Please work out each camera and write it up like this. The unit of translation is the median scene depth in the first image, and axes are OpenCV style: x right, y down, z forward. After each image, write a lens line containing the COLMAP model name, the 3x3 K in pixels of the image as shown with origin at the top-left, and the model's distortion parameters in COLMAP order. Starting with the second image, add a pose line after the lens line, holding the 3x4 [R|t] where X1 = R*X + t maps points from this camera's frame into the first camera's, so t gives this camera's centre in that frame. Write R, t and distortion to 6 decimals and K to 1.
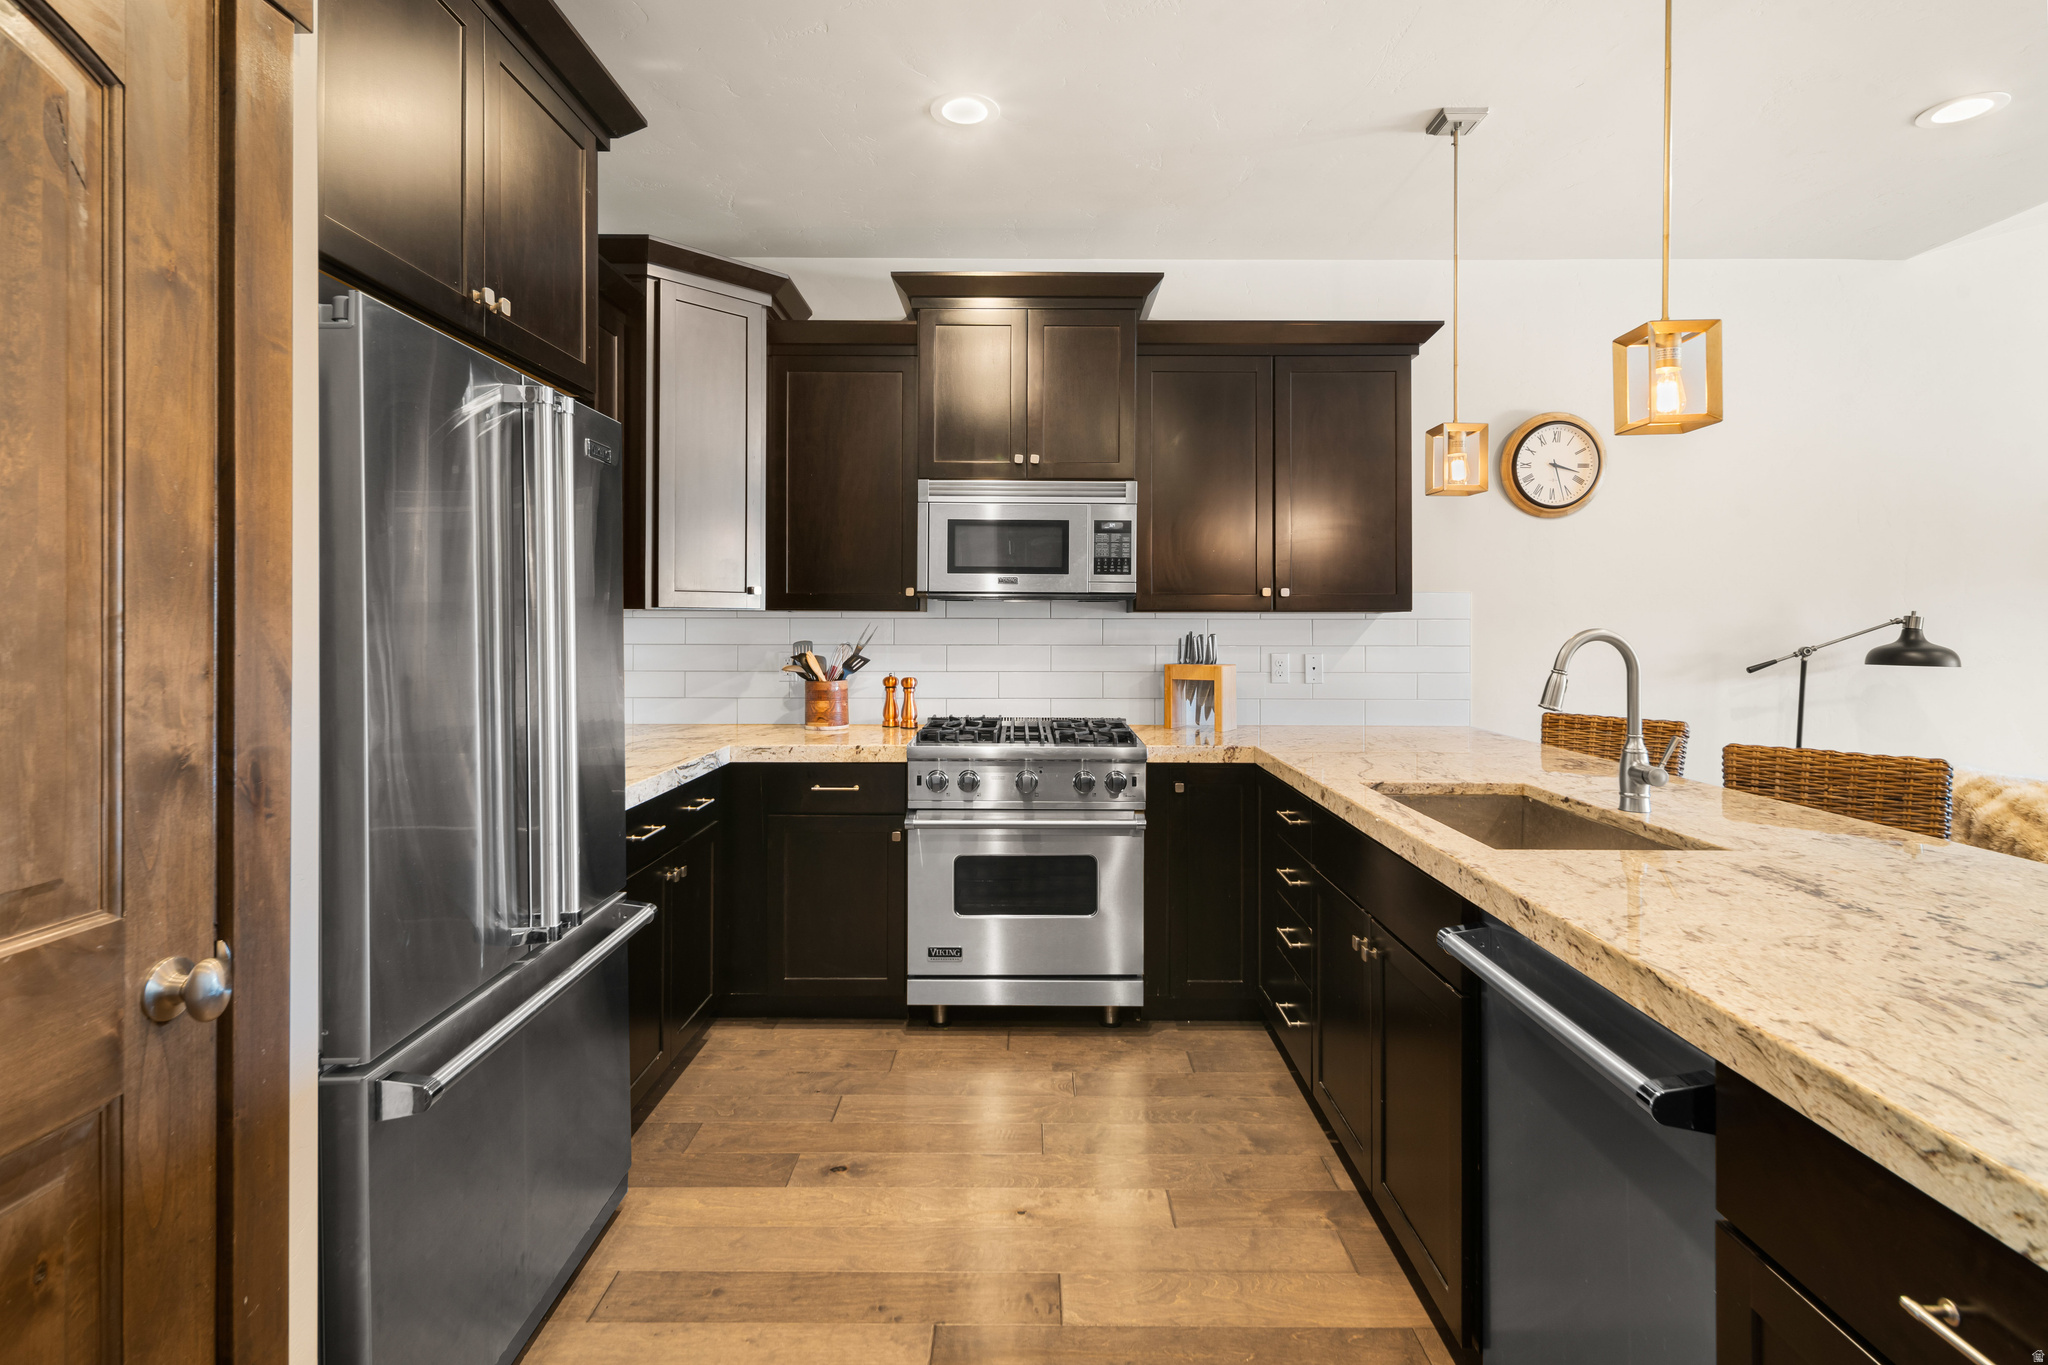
lens RADIAL K [[997.9, 0, 1035.2], [0, 997.9, 622.2], [0, 0, 1]] dist [0.011186, -0.002384]
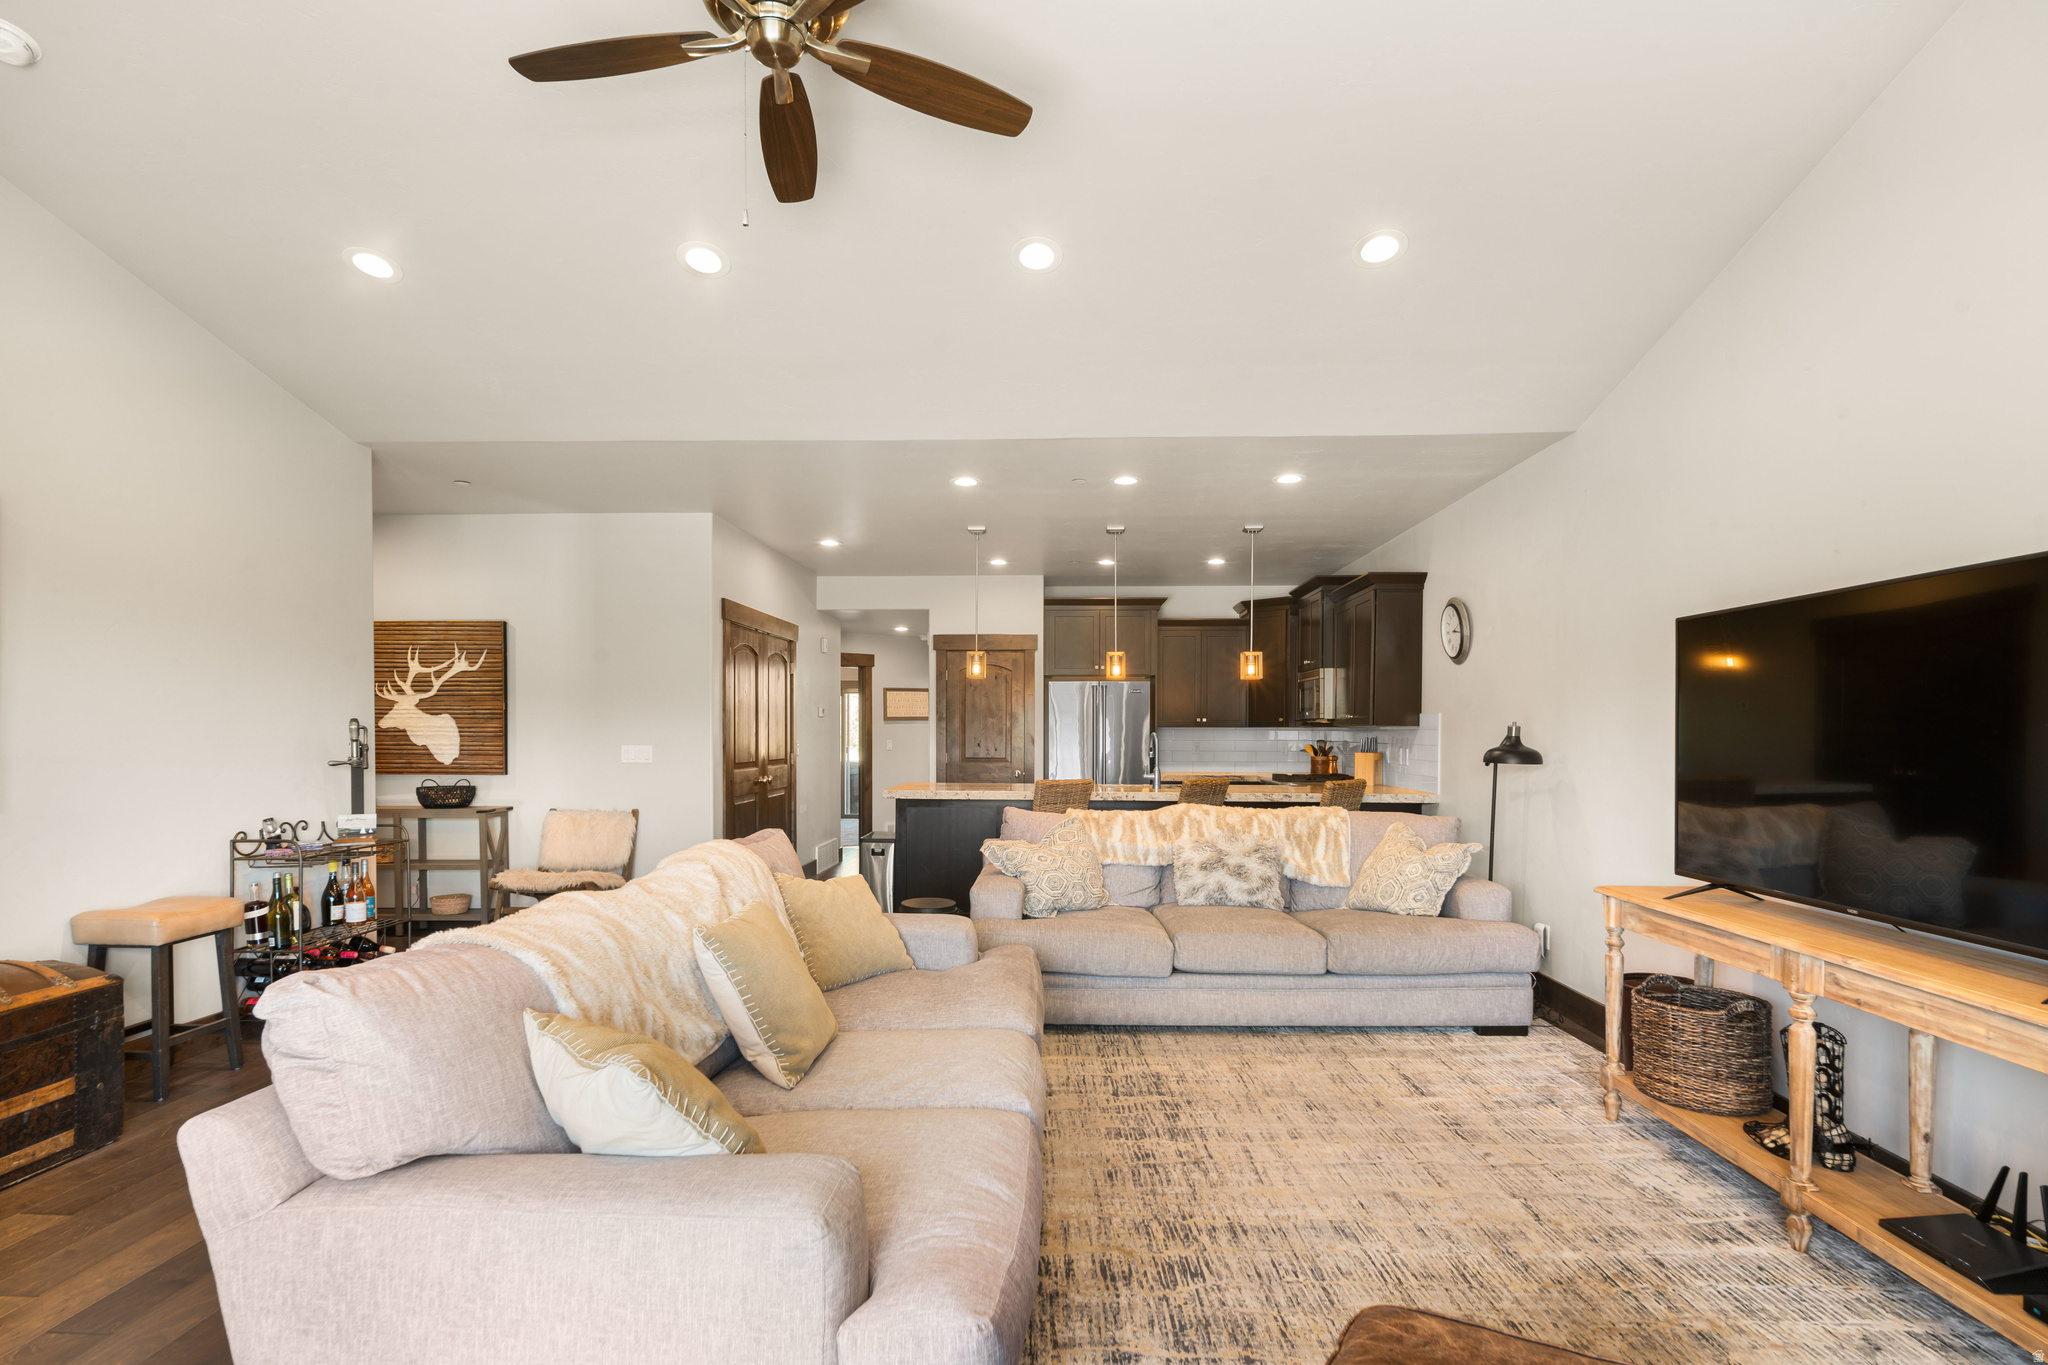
lens RADIAL K [[997.9, 0, 1019.5], [0, 997.9, 748.8], [0, 0, 1]] dist [0.011186, -0.002384]
pose [[-0.040162, 0.015299, -0.999076, 2.218412], [-0.003553, 0.999874, 0.015454, 0.005802], [0.999187, 0.004171, -0.040102, 0.400264]]
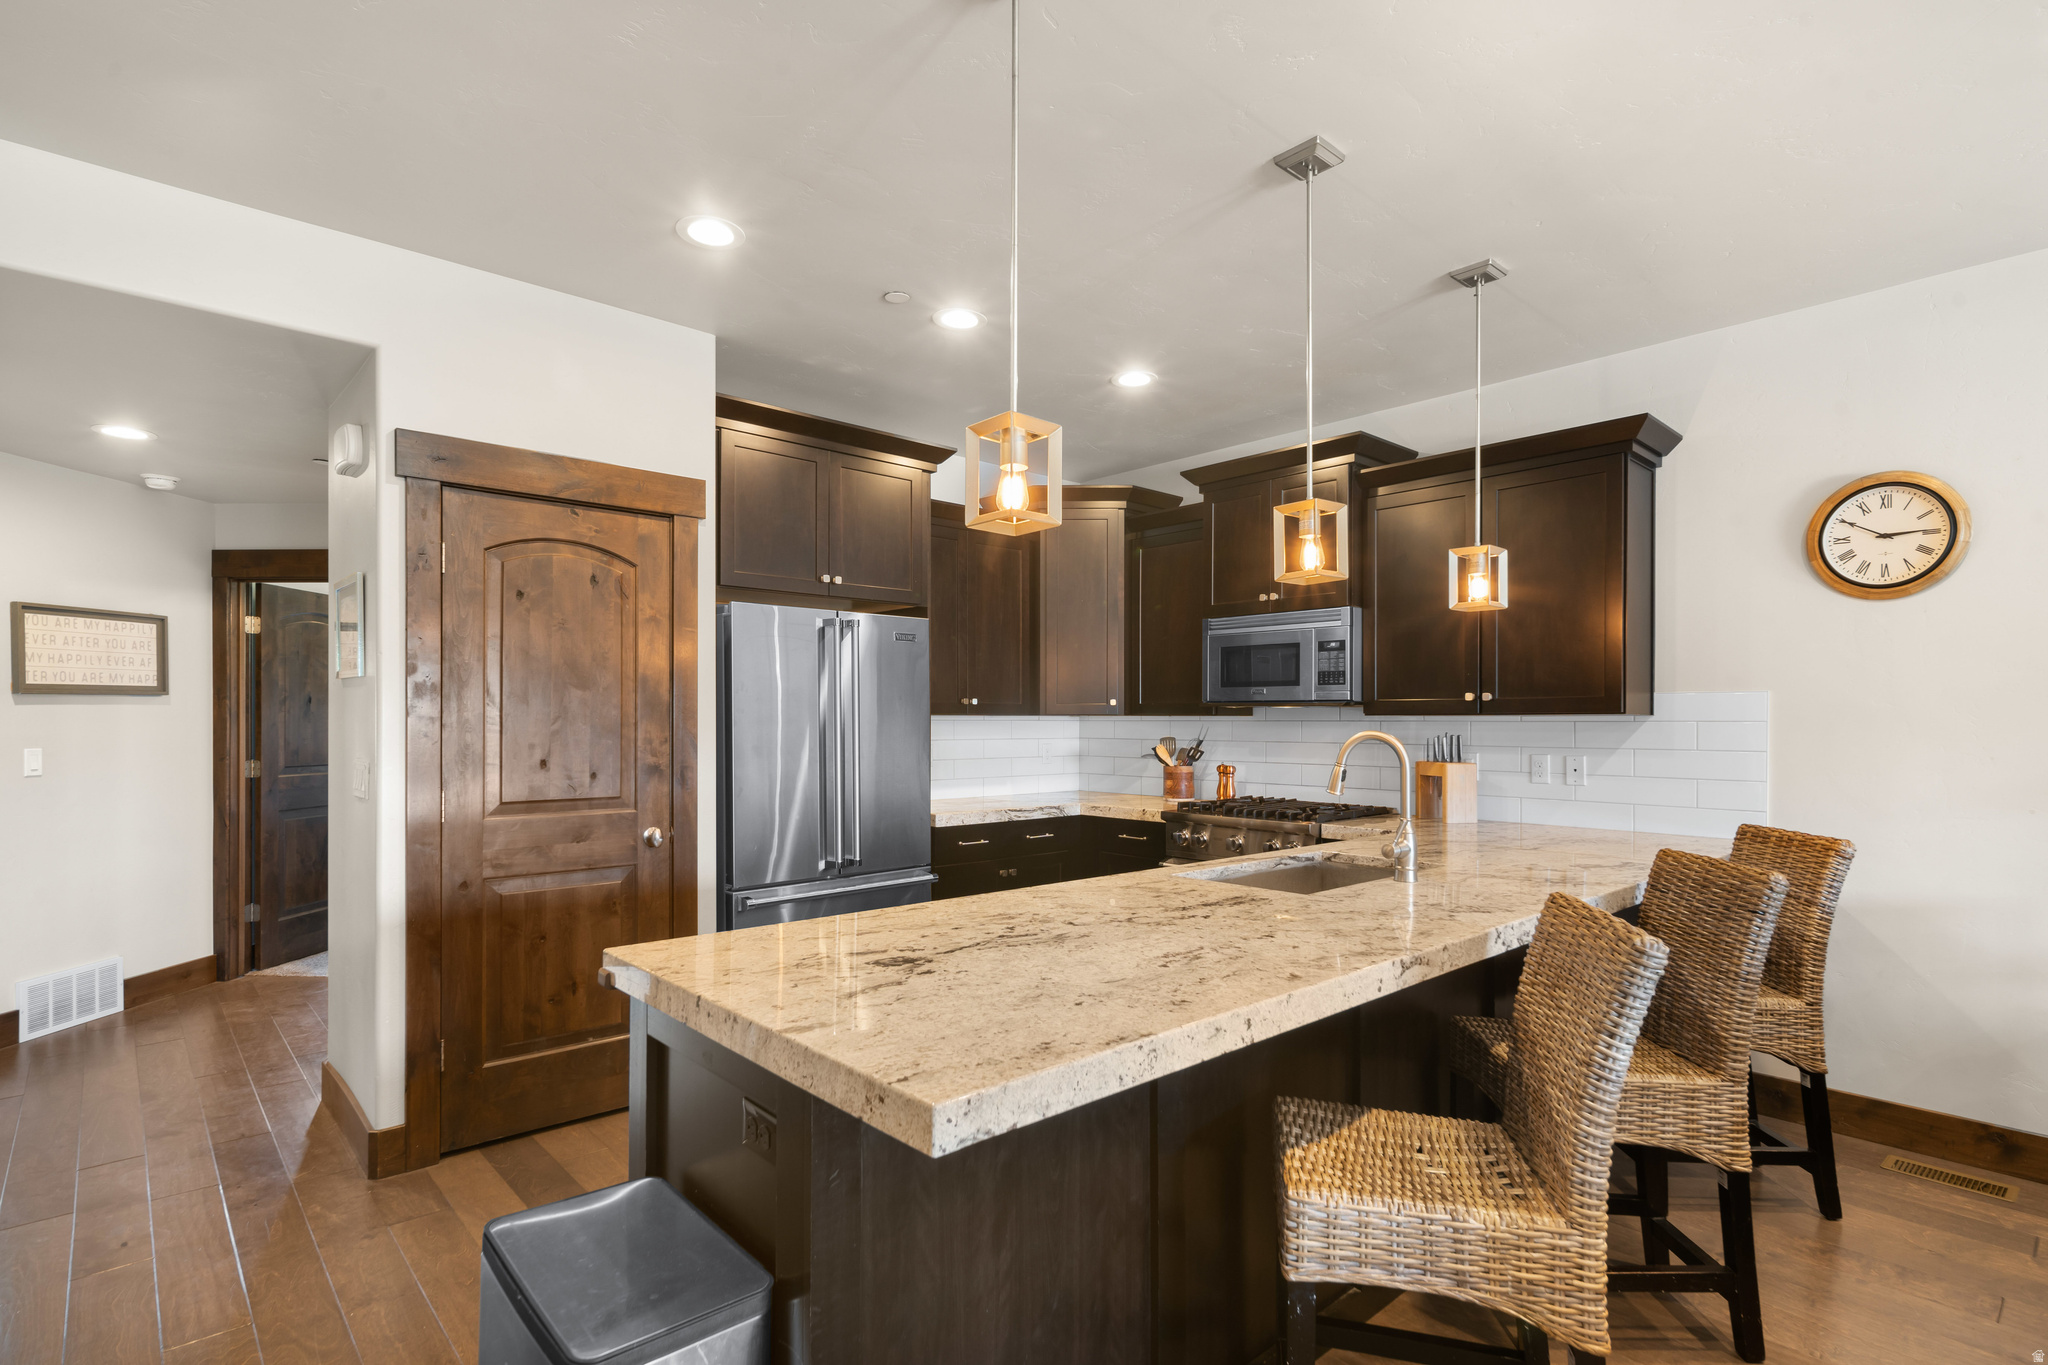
lens RADIAL K [[997.9, 0, 1038.0], [0, 997.9, 724.0], [0, 0, 1]] dist [0.011186, -0.002384]
pose [[0.678588, 0.002071, -0.734516, 0.688660], [-0.000768, 0.999997, 0.002110, -0.002636], [0.734519, -0.000868, 0.678588, -0.081847]]
